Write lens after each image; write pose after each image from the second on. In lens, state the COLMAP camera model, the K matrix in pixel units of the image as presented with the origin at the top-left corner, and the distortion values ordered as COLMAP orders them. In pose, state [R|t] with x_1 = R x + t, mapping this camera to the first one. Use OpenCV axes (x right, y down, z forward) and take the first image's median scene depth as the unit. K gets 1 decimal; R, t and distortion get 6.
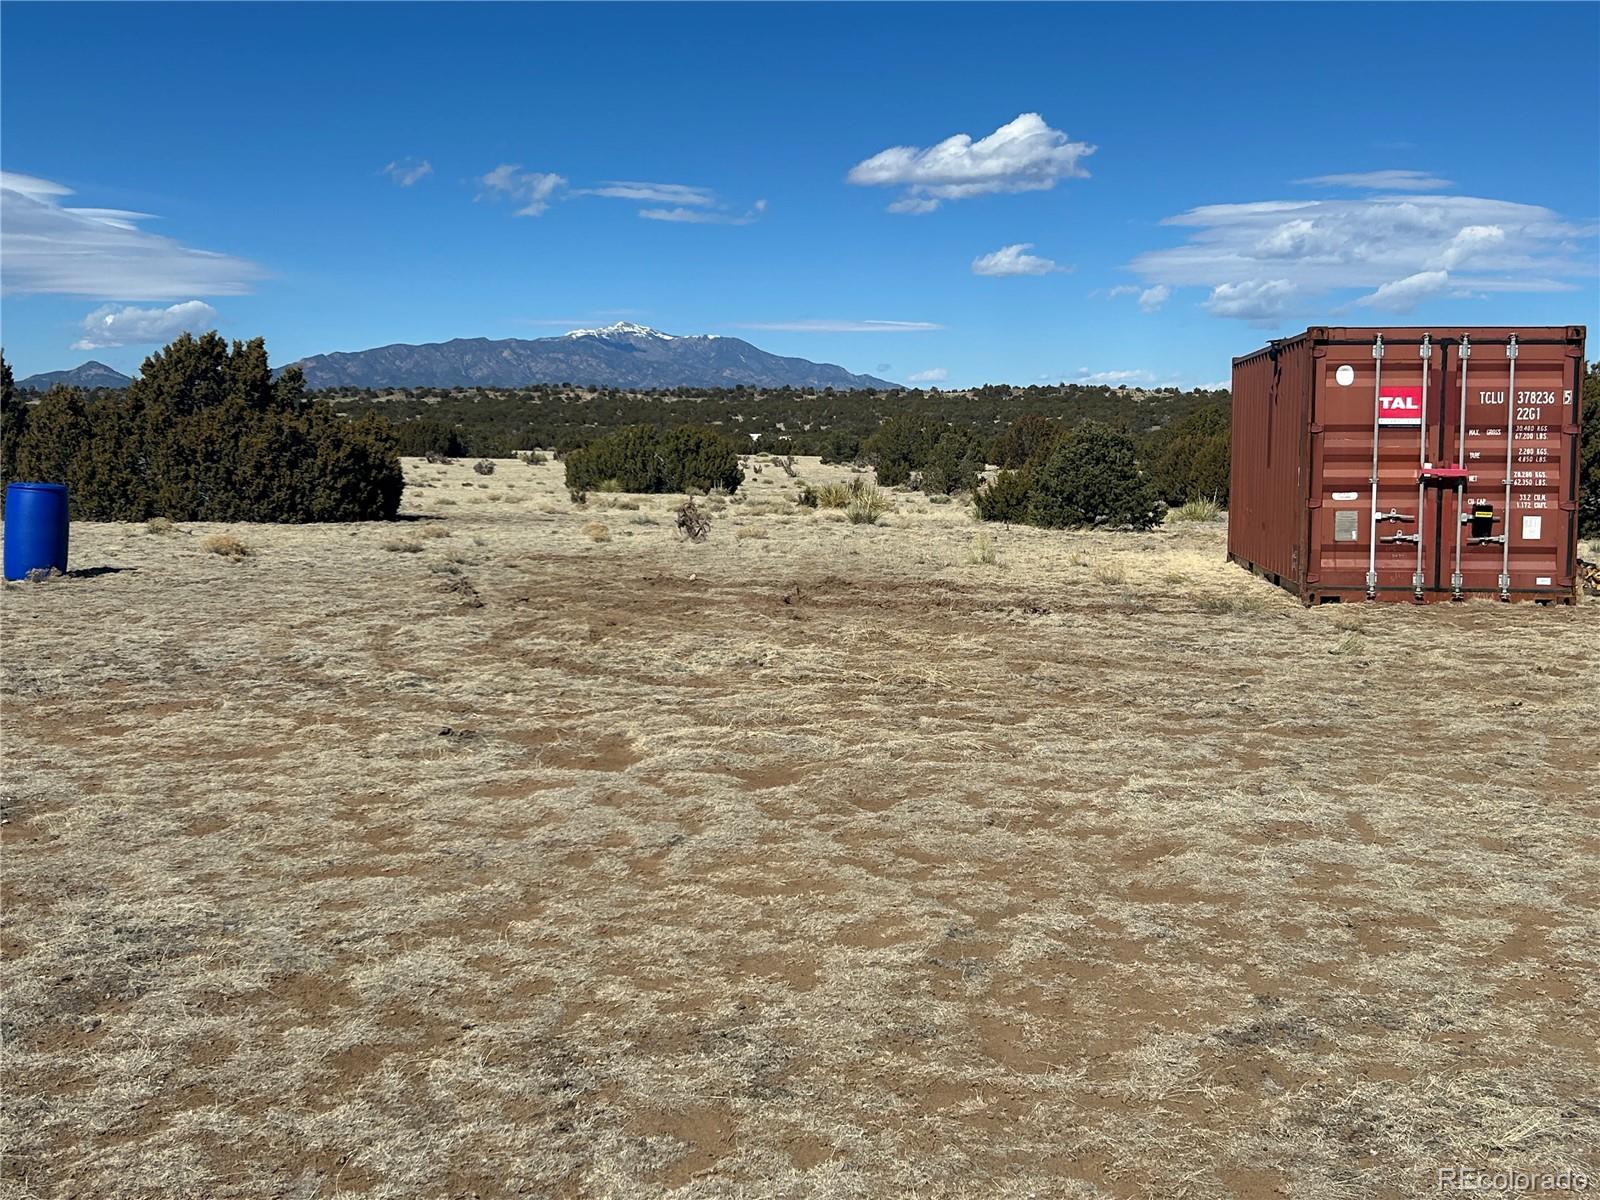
lens RADIAL K [[1884.4, 0, 795.4], [0, 1884.4, 592.6], [0, 0, 1]] dist [0.072669, 0.000000]
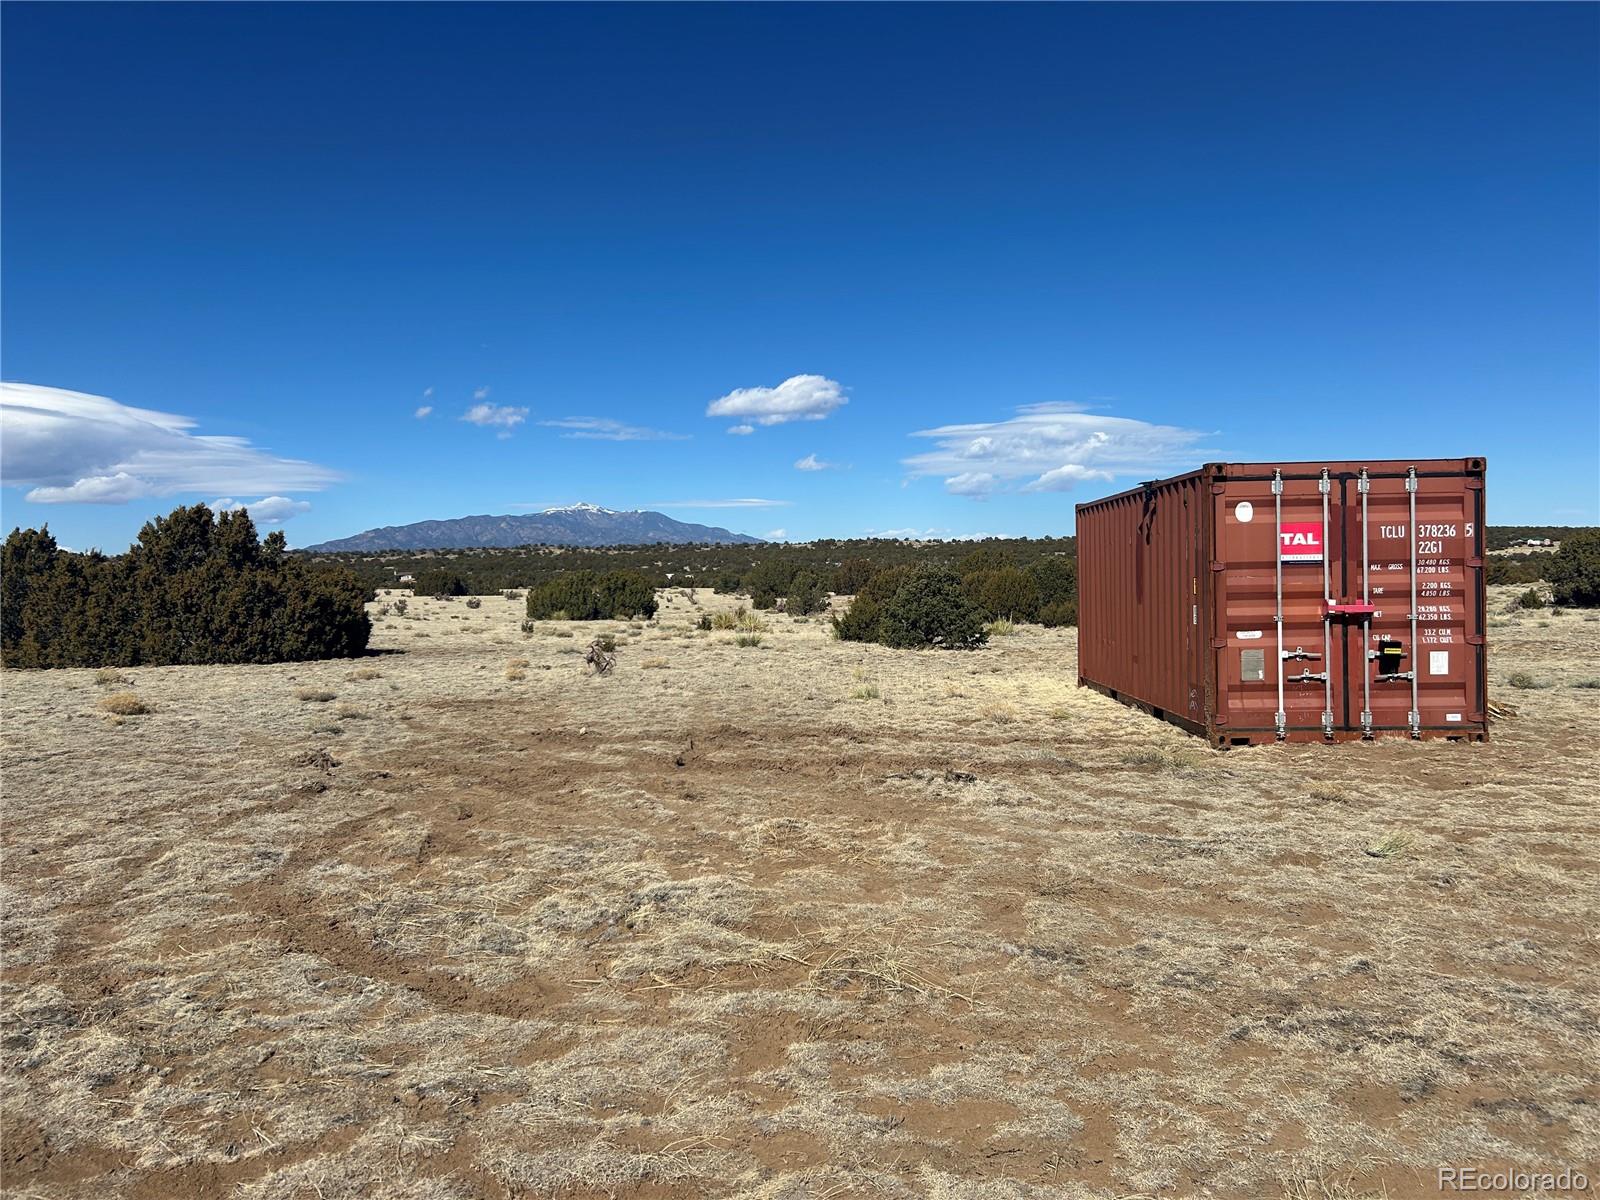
lens RADIAL K [[1232.5, 0, 796.5], [0, 1232.5, 599.8], [0, 0, 1]] dist [0.065738, -0.042475]
pose [[0.996485, -0.024148, 0.080221, 0.006184], [0.029038, 0.997754, -0.060368, -0.036876], [-0.078583, 0.062485, 0.994947, 0.379646]]
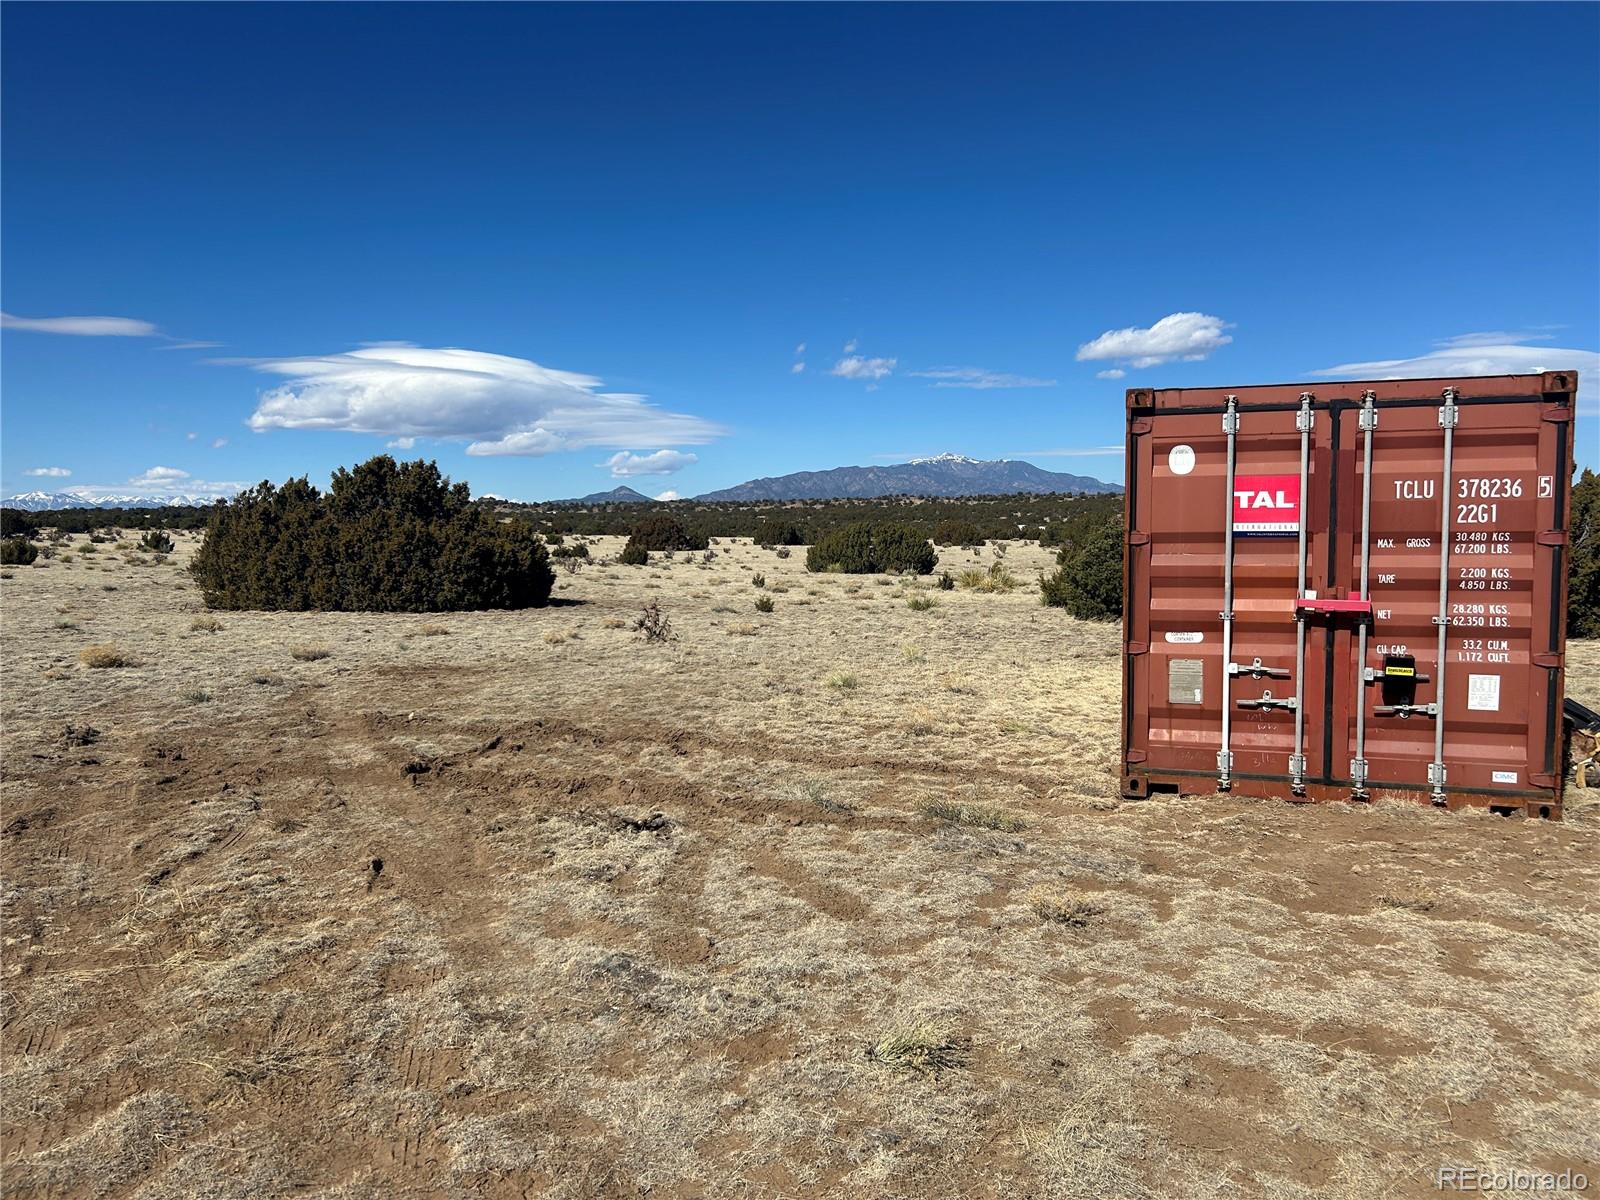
lens RADIAL K [[1232.5, 0, 788.4], [0, 1232.5, 616.4], [0, 0, 1]] dist [0.065738, -0.042475]
pose [[0.976480, 0.006476, -0.215513, 0.247164], [-0.008892, 0.999908, -0.010244, -0.052541], [0.215426, 0.011920, 0.976447, 0.535420]]
